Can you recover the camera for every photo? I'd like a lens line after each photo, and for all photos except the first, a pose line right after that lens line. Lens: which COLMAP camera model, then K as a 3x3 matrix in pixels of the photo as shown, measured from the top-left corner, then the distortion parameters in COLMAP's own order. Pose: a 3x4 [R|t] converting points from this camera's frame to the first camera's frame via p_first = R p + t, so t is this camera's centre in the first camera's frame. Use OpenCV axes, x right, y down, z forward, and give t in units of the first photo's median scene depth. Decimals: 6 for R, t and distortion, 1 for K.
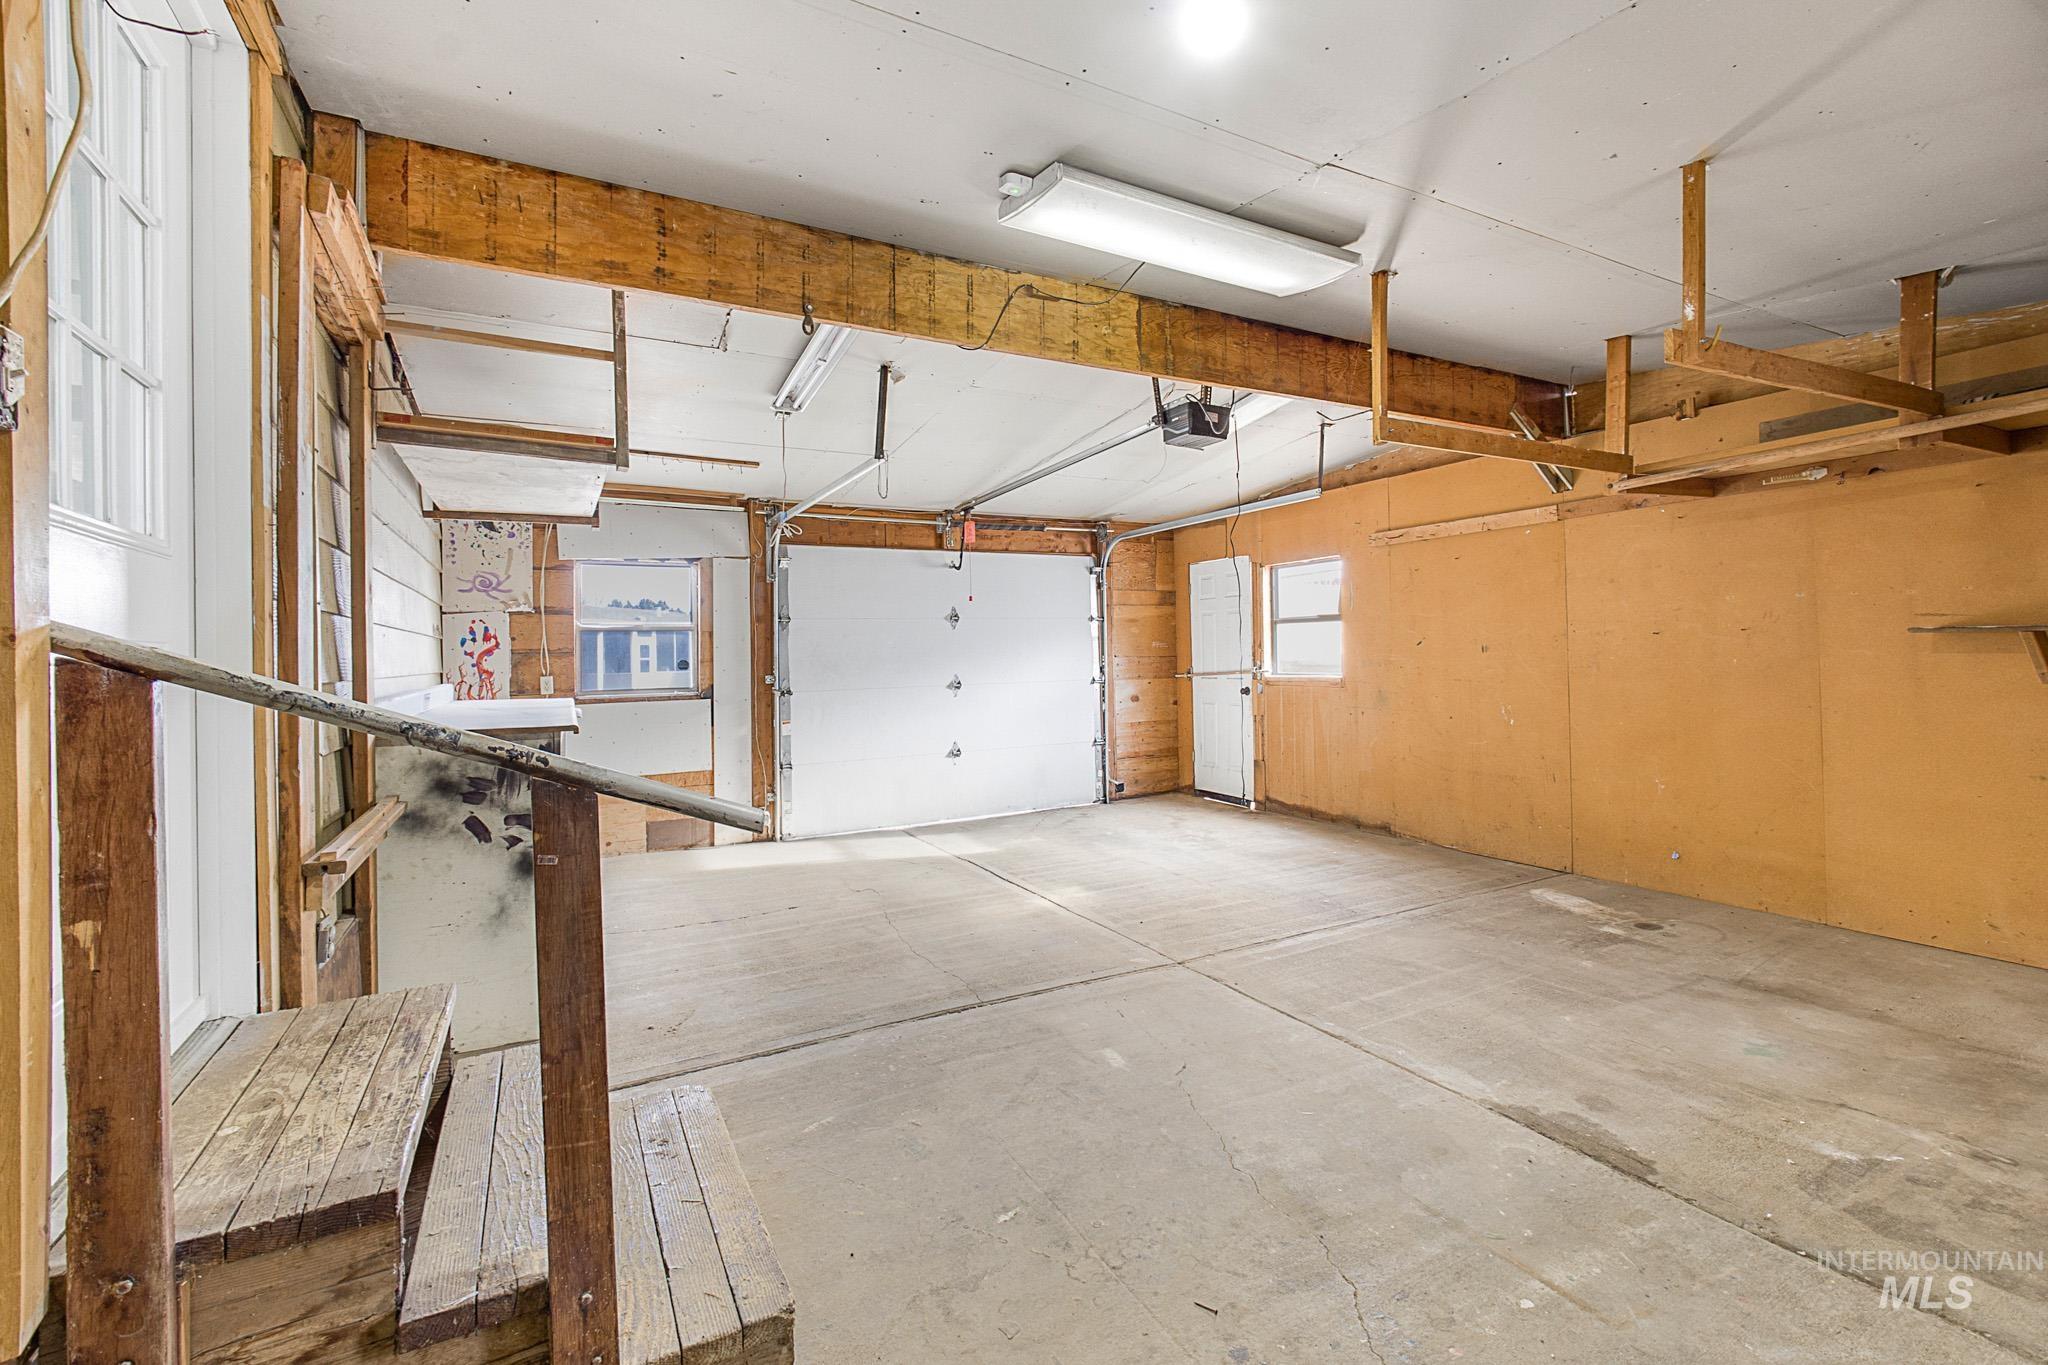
lens RADIAL K [[881.8, 0, 1016.2], [0, 881.8, 653.8], [0, 0, 1]] dist [-0.000497, -0.000099]
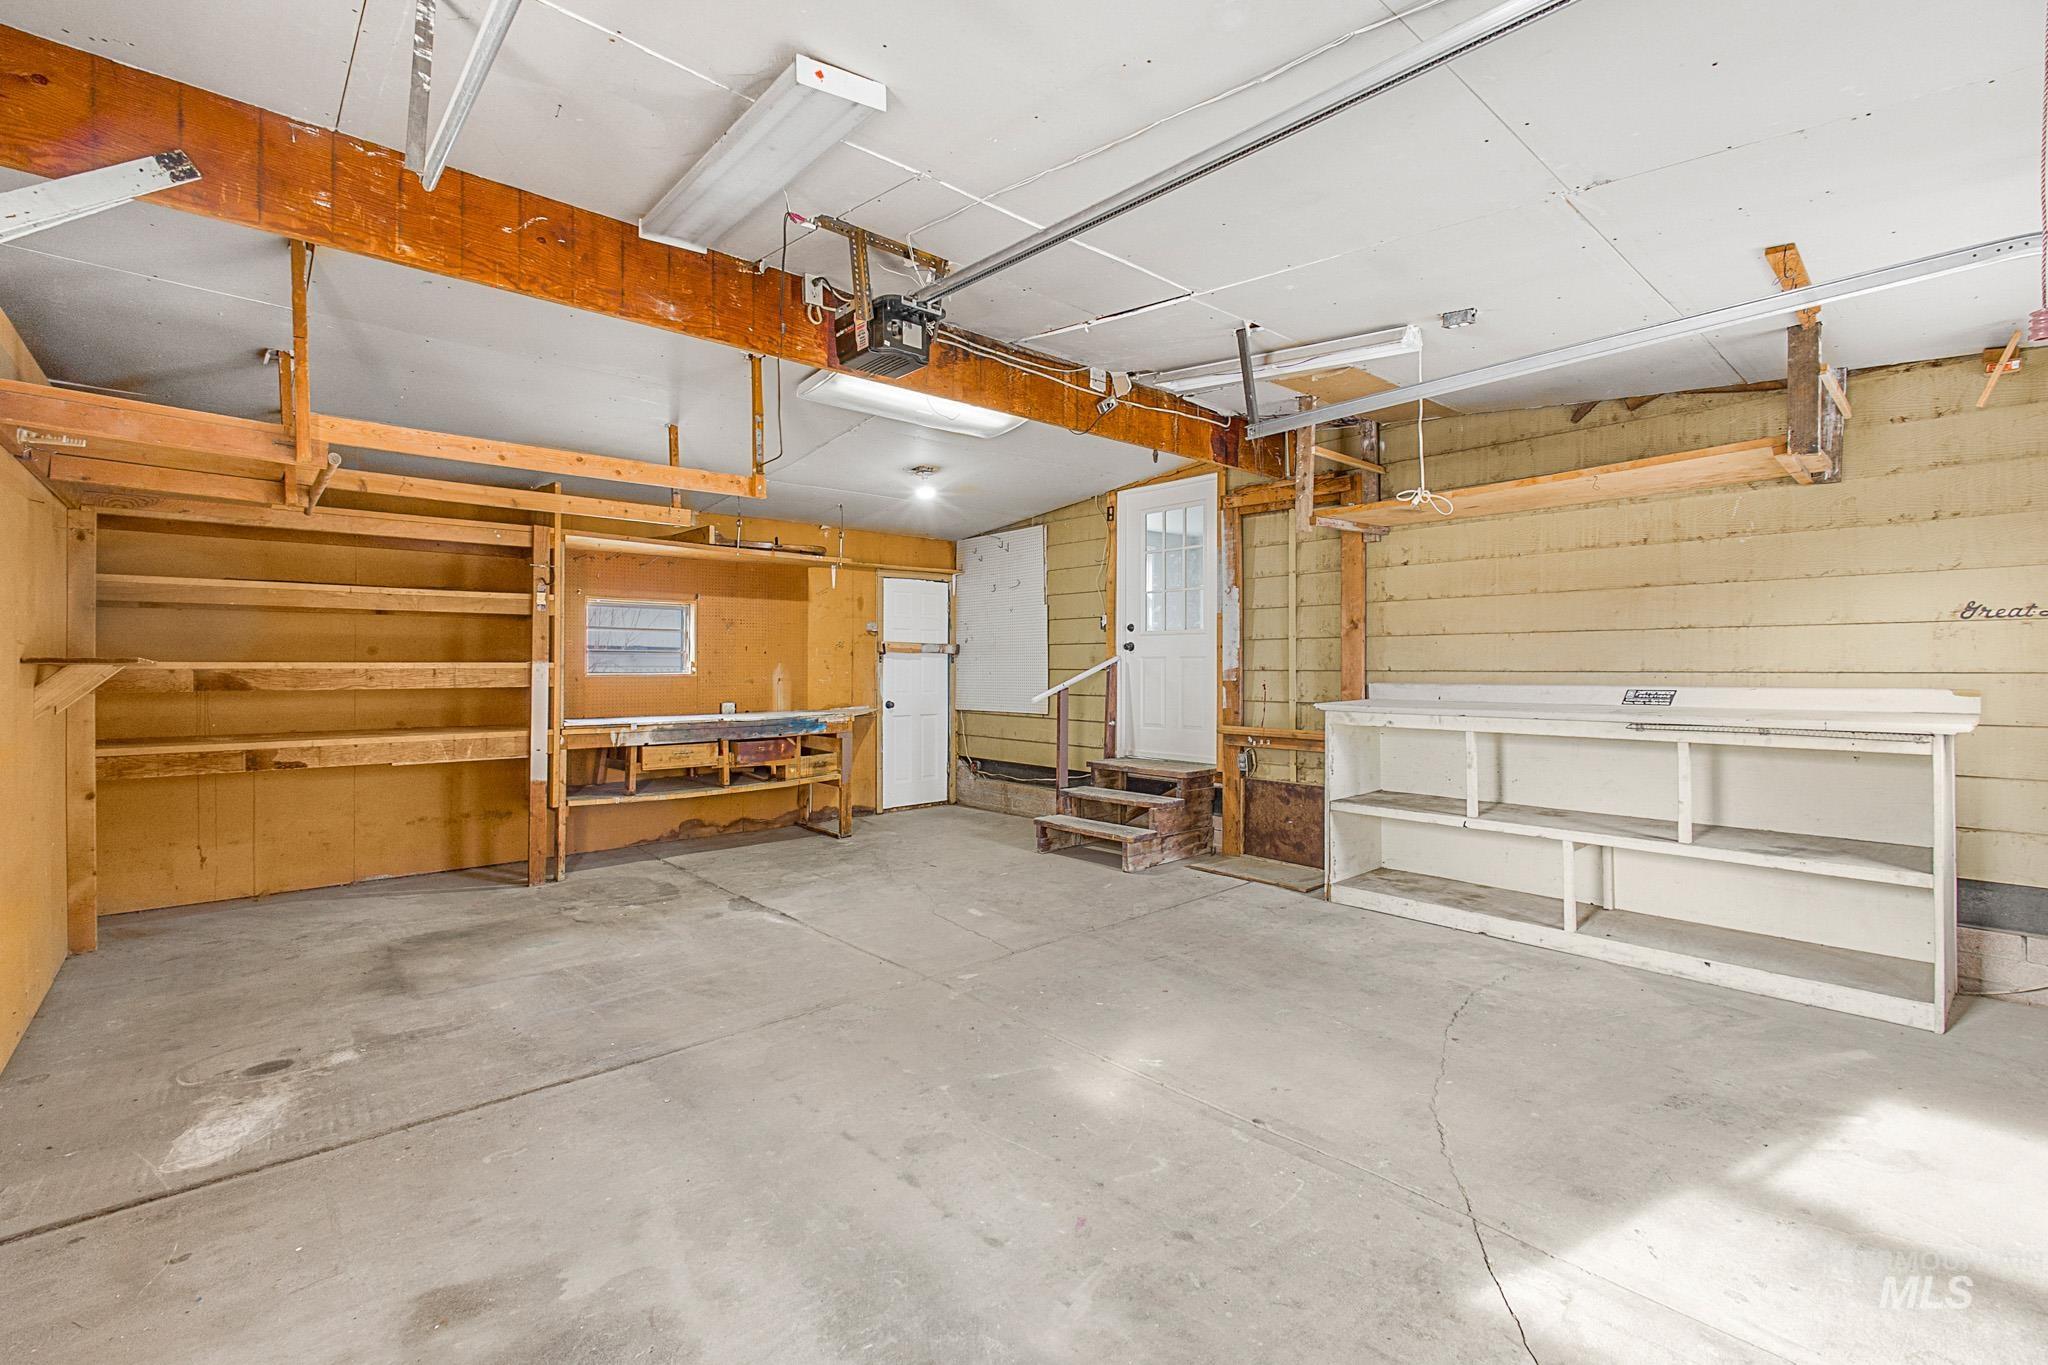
lens RADIAL K [[902.9, 0, 1019.9], [0, 902.9, 657.1], [0, 0, 1]] dist [-0.000742, -0.000157]
pose [[-0.970901, 0.019323, -0.238699, 0.354166], [0.020725, 0.999780, -0.003365, -0.009305], [0.238582, -0.008214, -0.971088, 2.228823]]
